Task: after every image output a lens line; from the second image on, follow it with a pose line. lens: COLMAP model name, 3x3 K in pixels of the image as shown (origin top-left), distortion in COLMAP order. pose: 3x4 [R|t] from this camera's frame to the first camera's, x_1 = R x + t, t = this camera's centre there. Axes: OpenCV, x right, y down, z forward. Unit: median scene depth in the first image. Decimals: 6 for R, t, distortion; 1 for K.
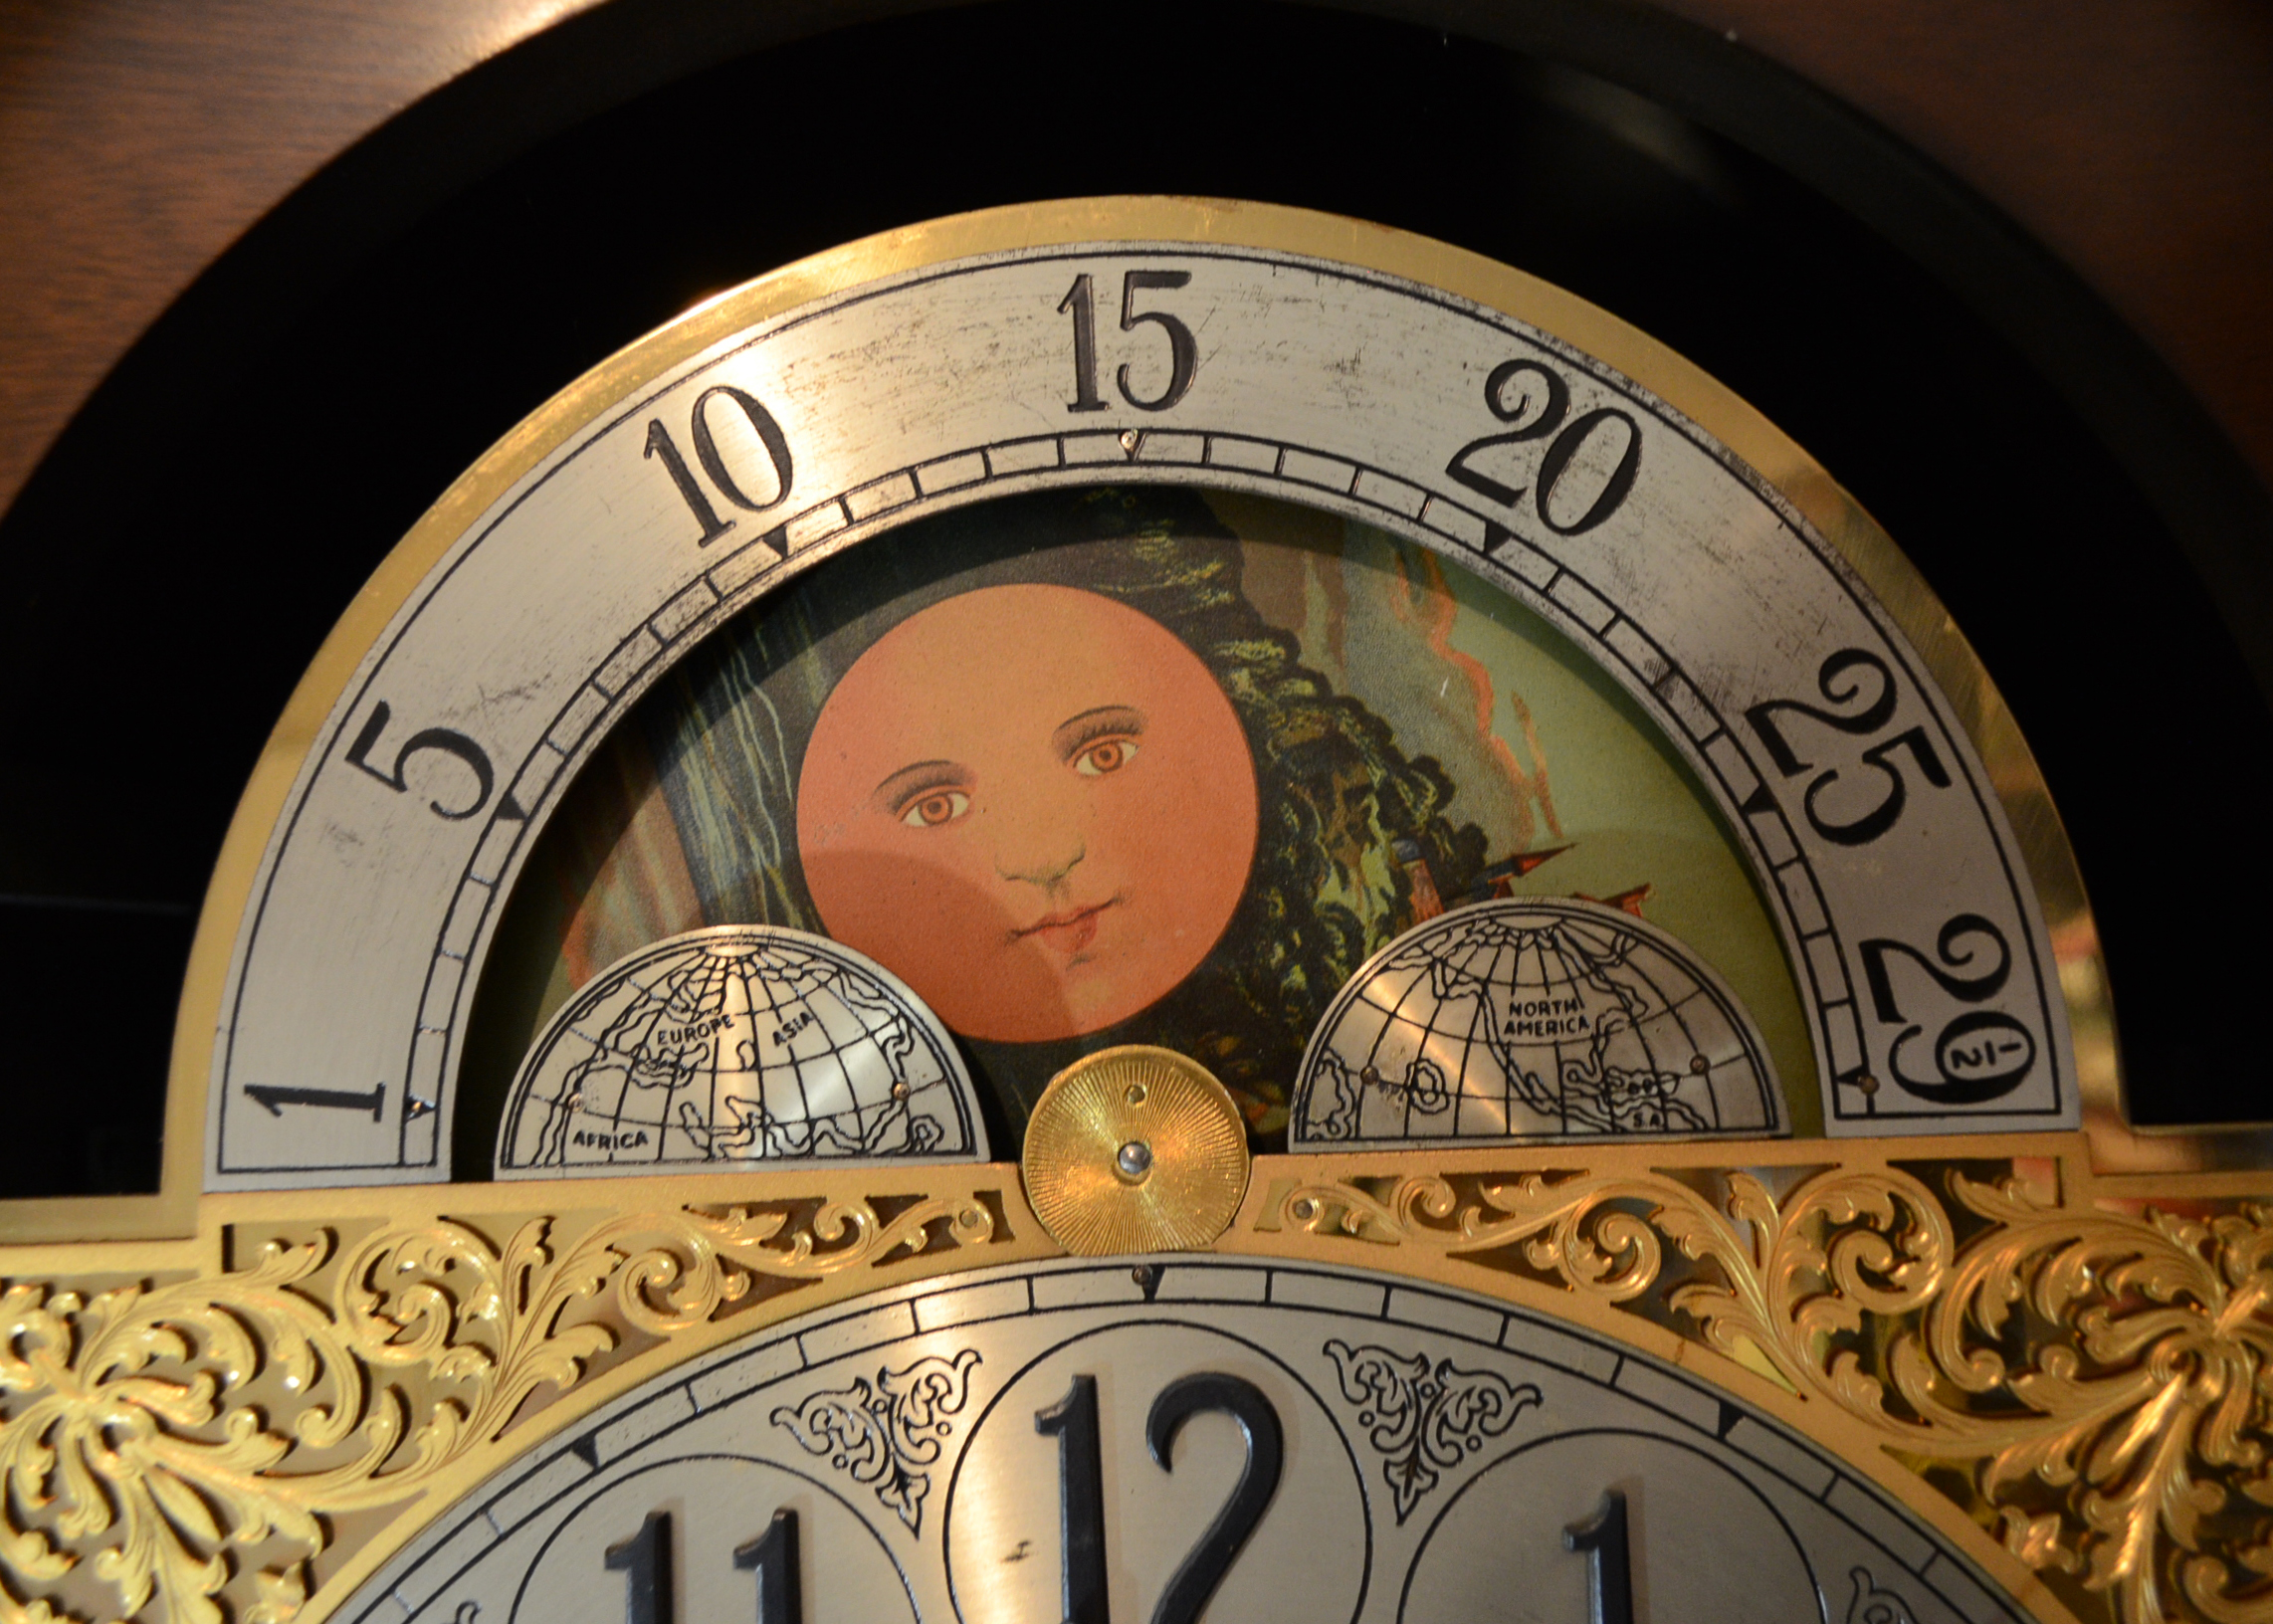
lens RADIAL K [[1853.6, 0, 1165.8], [0, 1853.6, 832.9], [0, 0, 1]] dist [-0.007288, 0.005101]
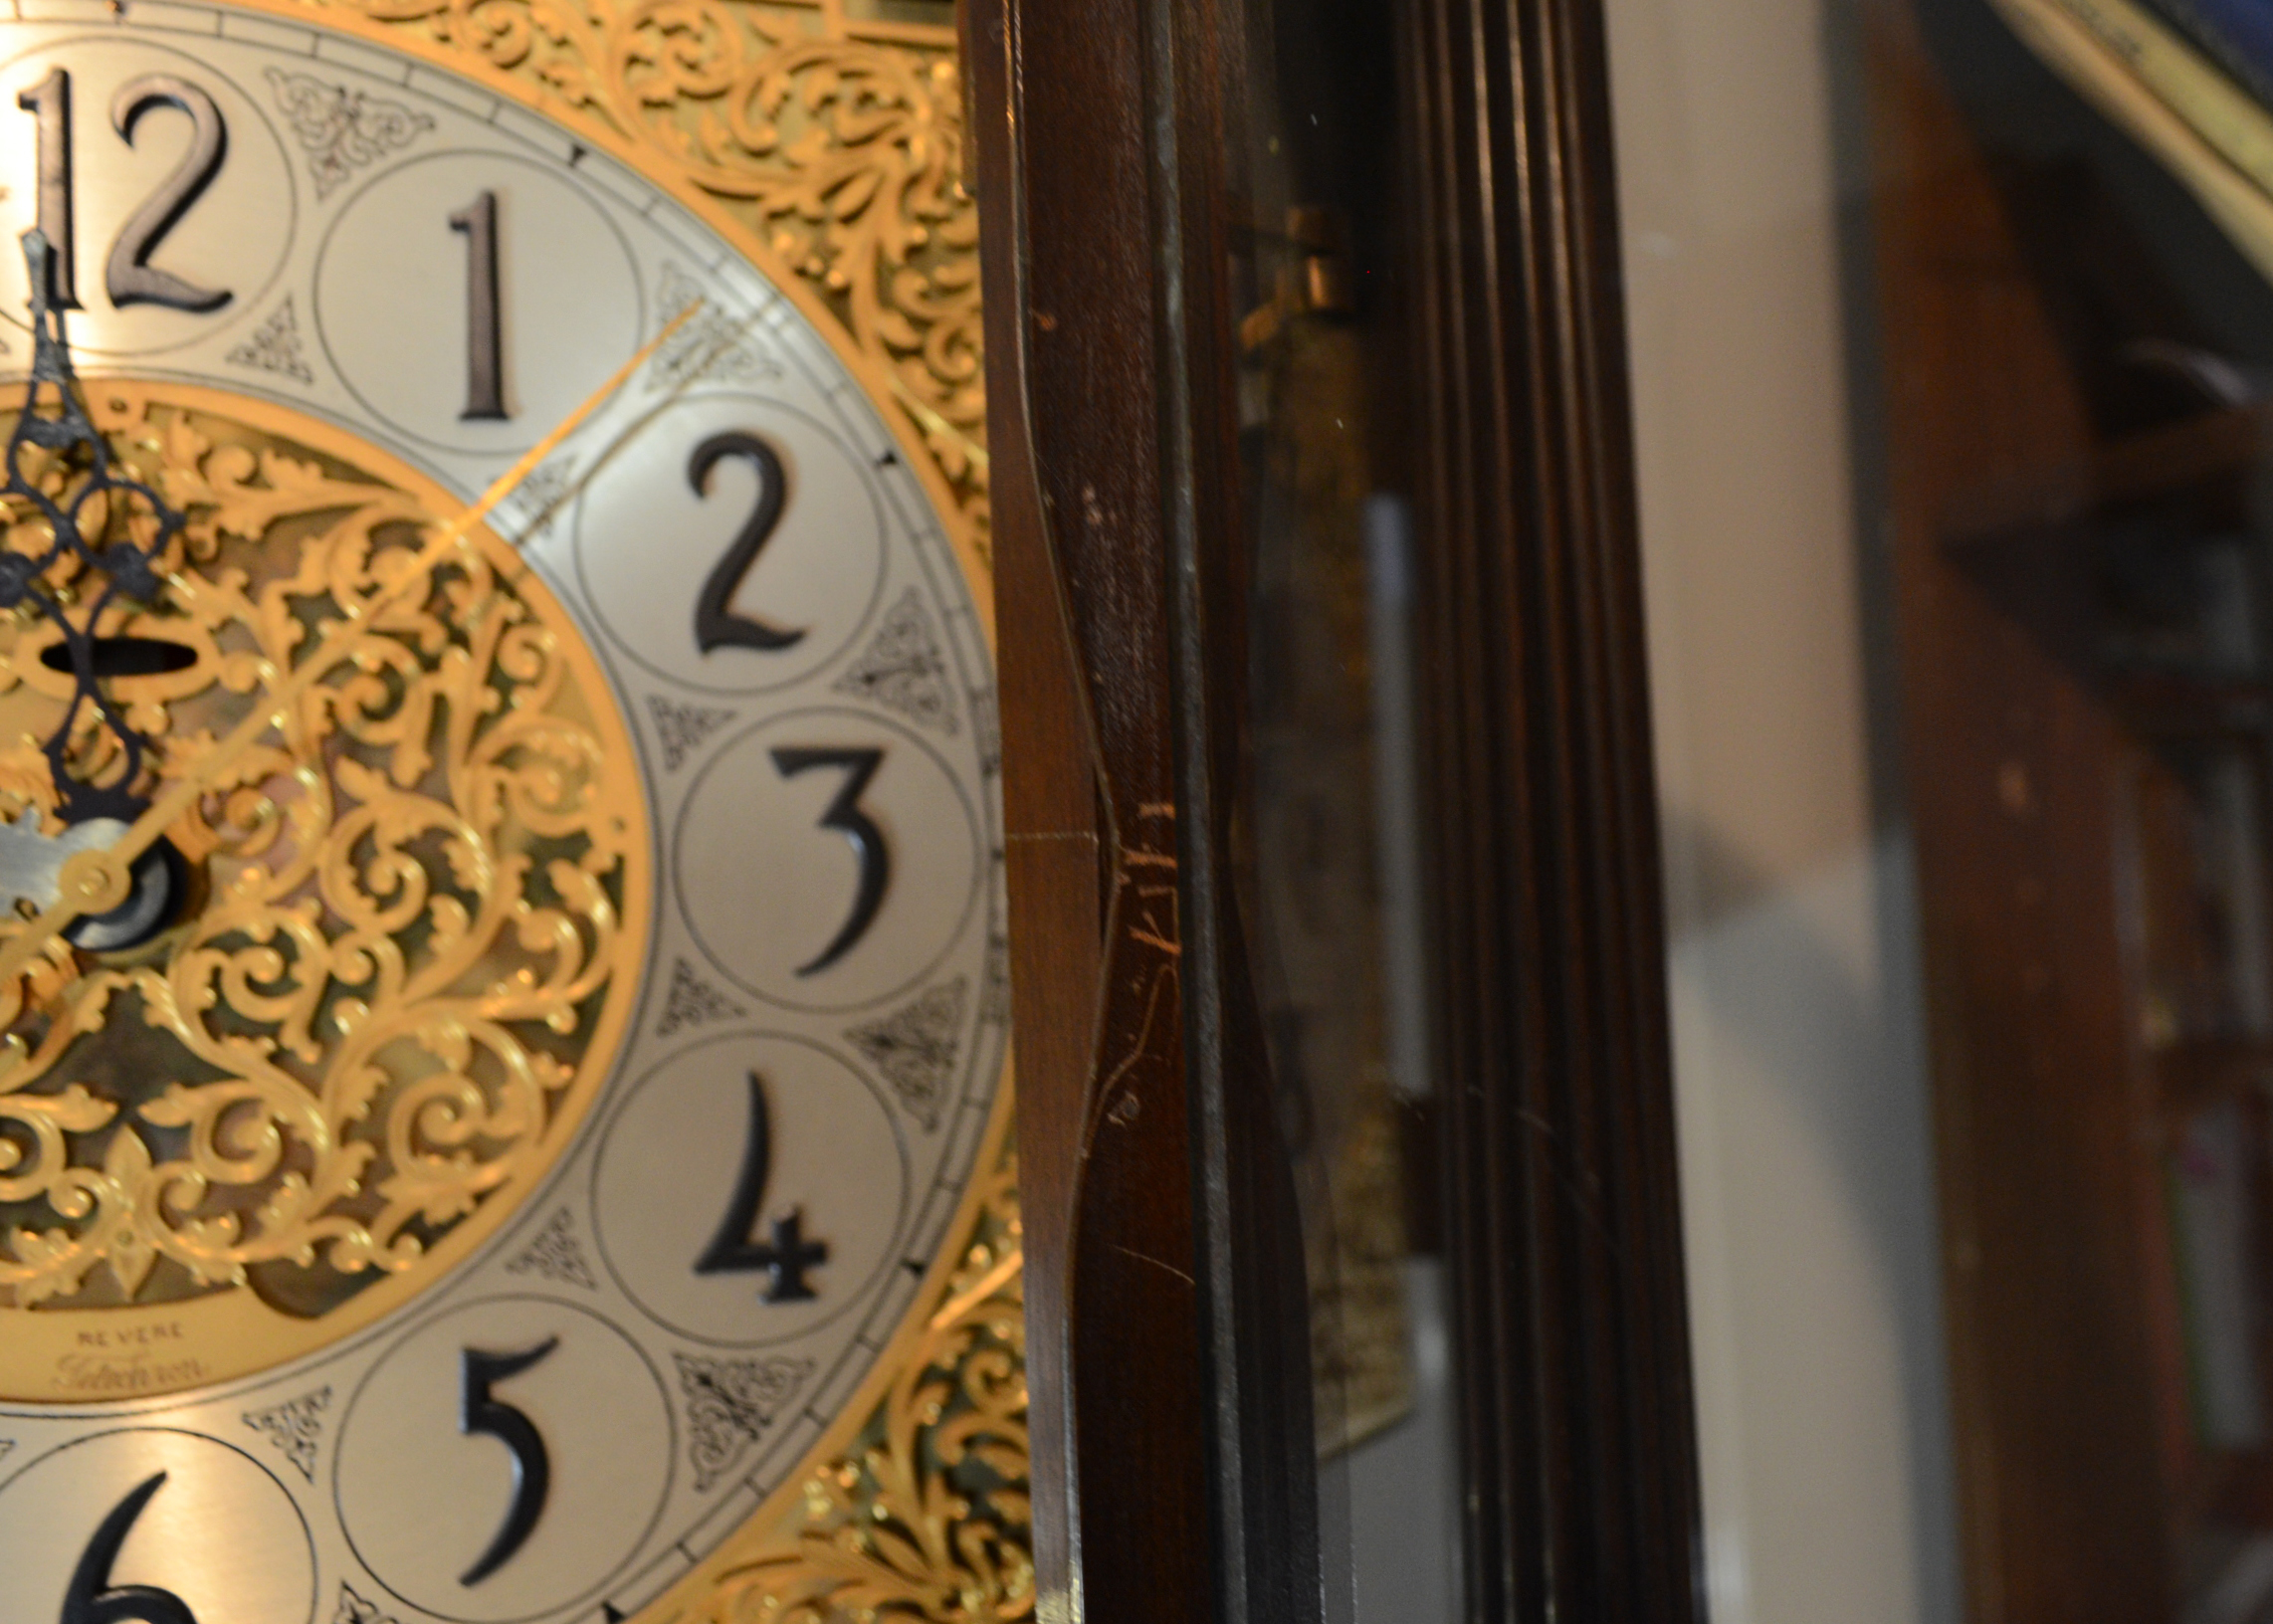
lens RADIAL K [[1853.6, 0, 1166.0], [0, 1853.6, 818.4], [0, 0, 1]] dist [-0.007288, 0.005101]
pose [[0.956192, 0.011728, 0.292504, 0.319232], [-0.012746, 0.999918, 0.001575, 0.794195], [-0.292461, -0.005234, 0.956263, -0.458938]]
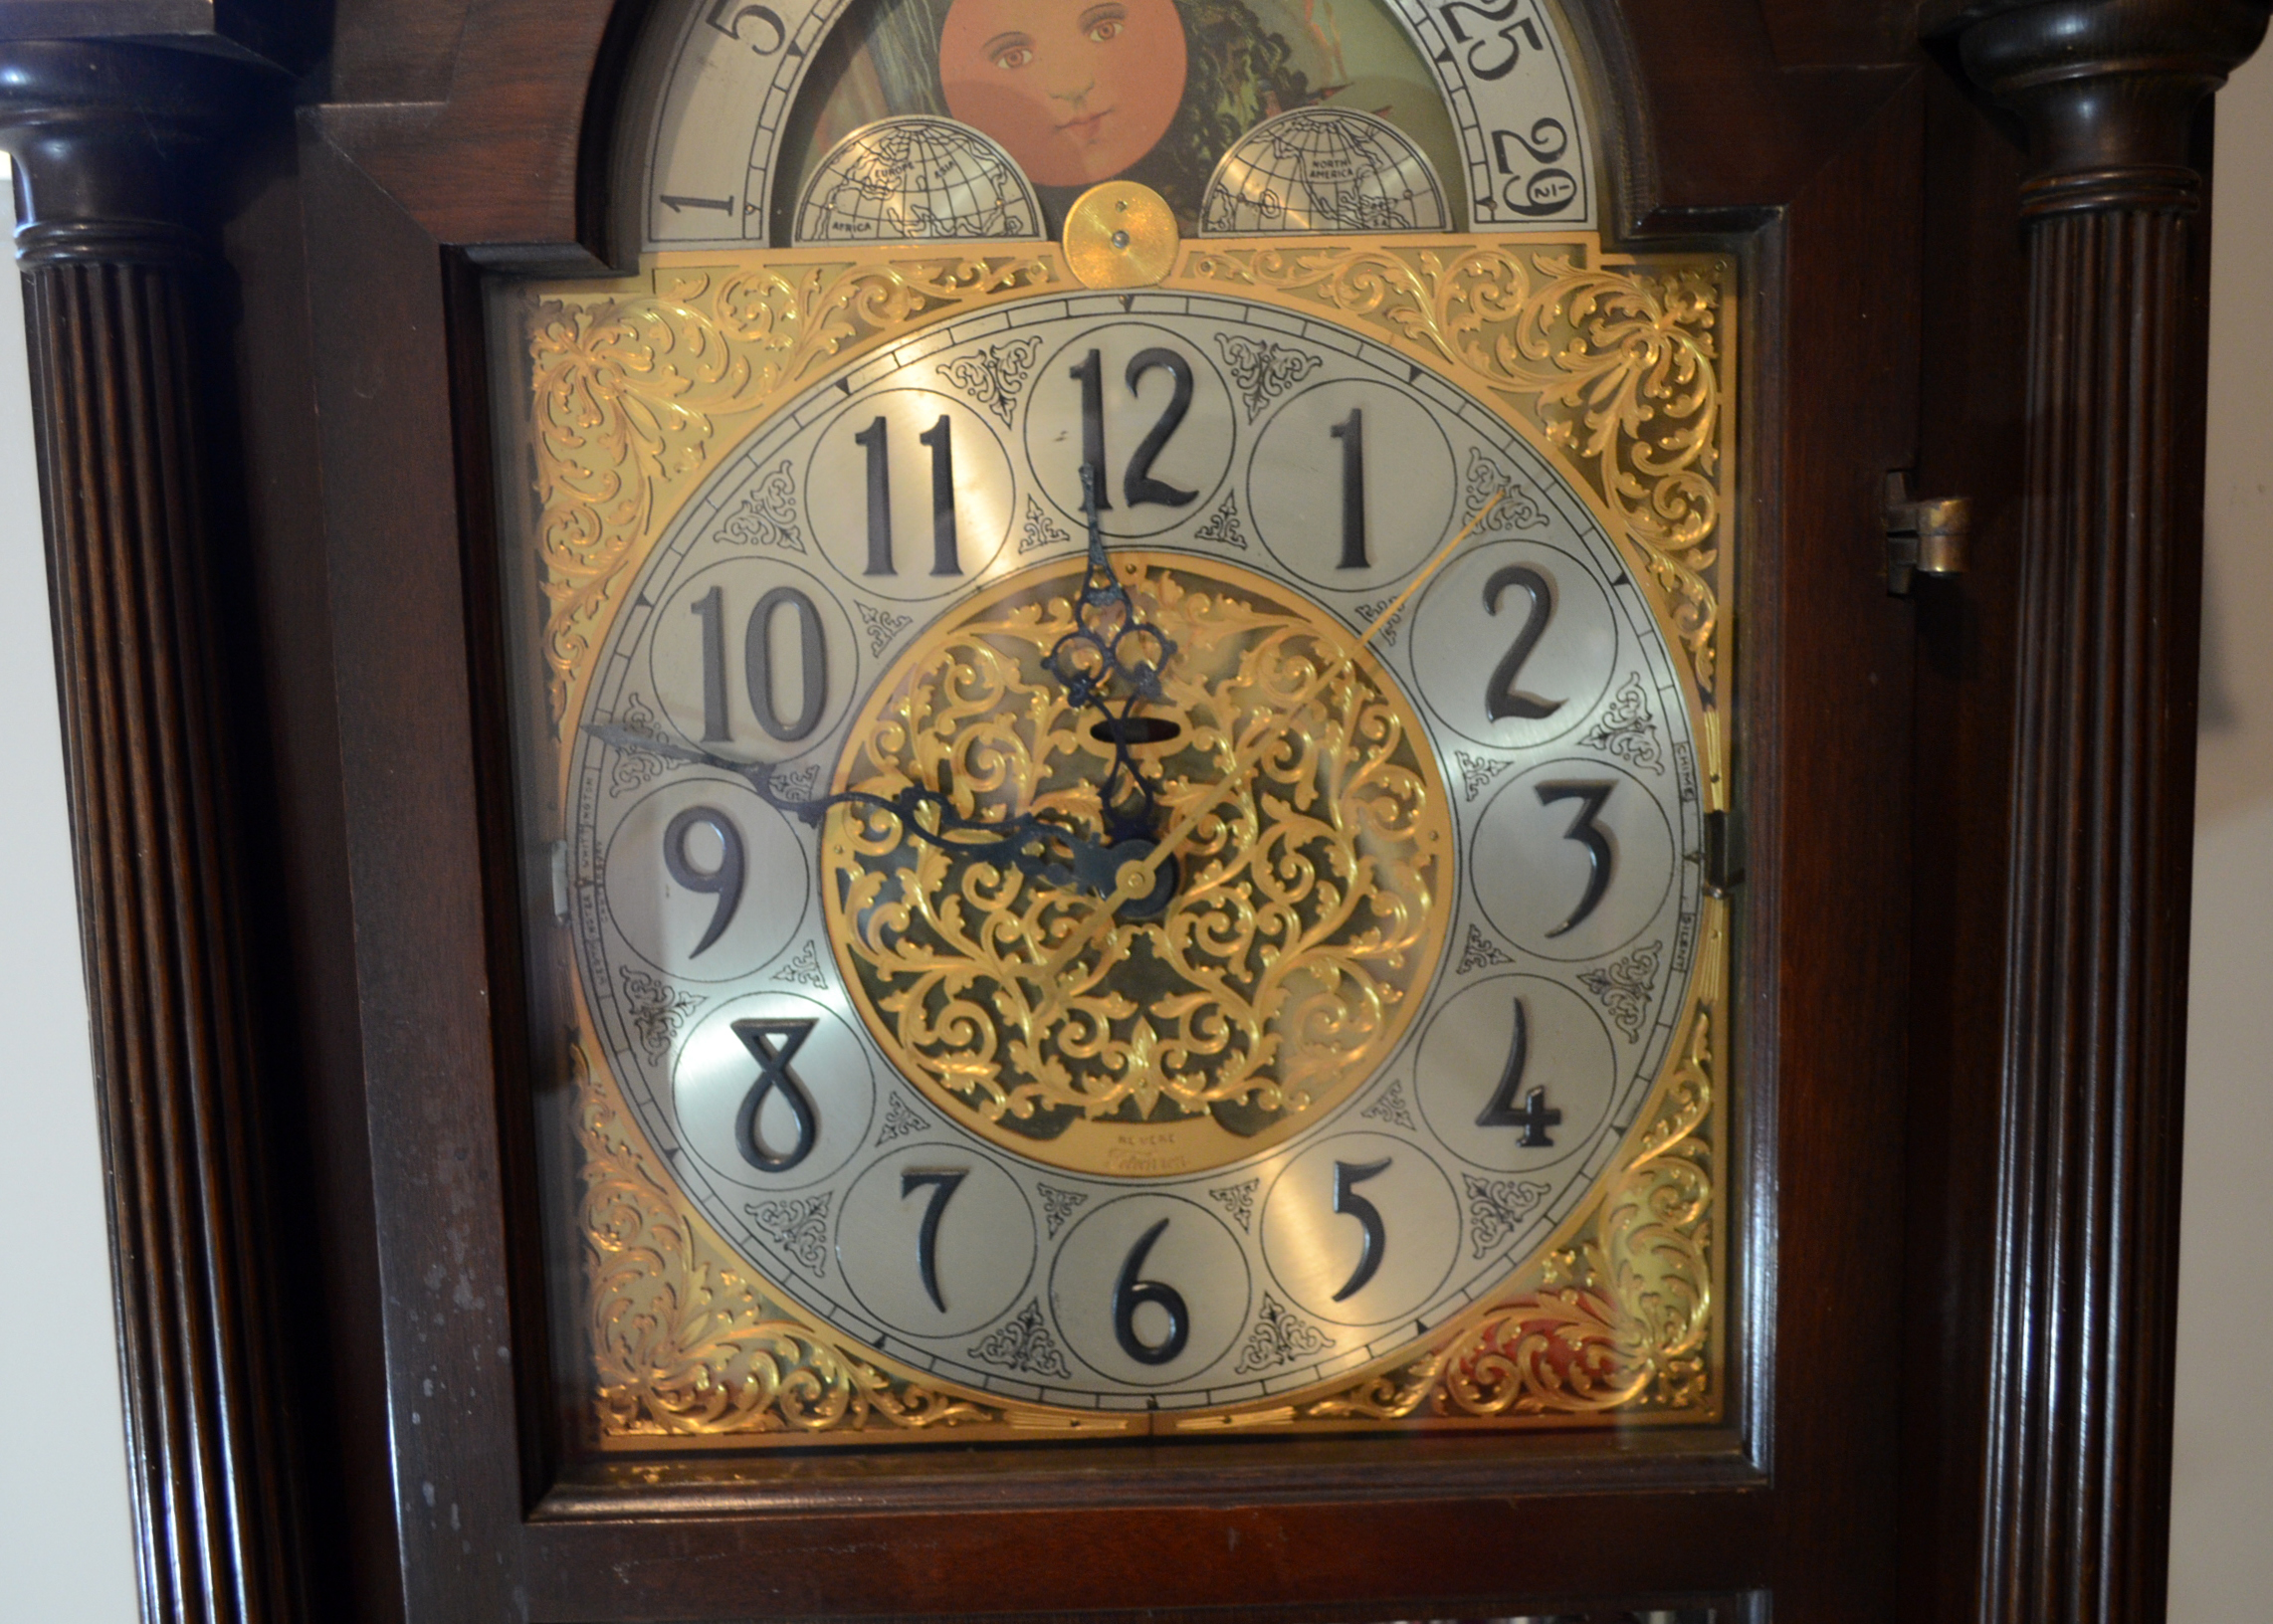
lens RADIAL K [[2210.4, 0, 1166.2], [0, 2210.4, 810.0], [0, 0, 1]] dist [-0.012726, 0.000000]
pose [[0.999531, 0.008758, 0.029342, -0.031617], [-0.014438, 0.979817, 0.199374, 0.299924], [-0.027003, -0.199704, 0.979484, -1.412213]]
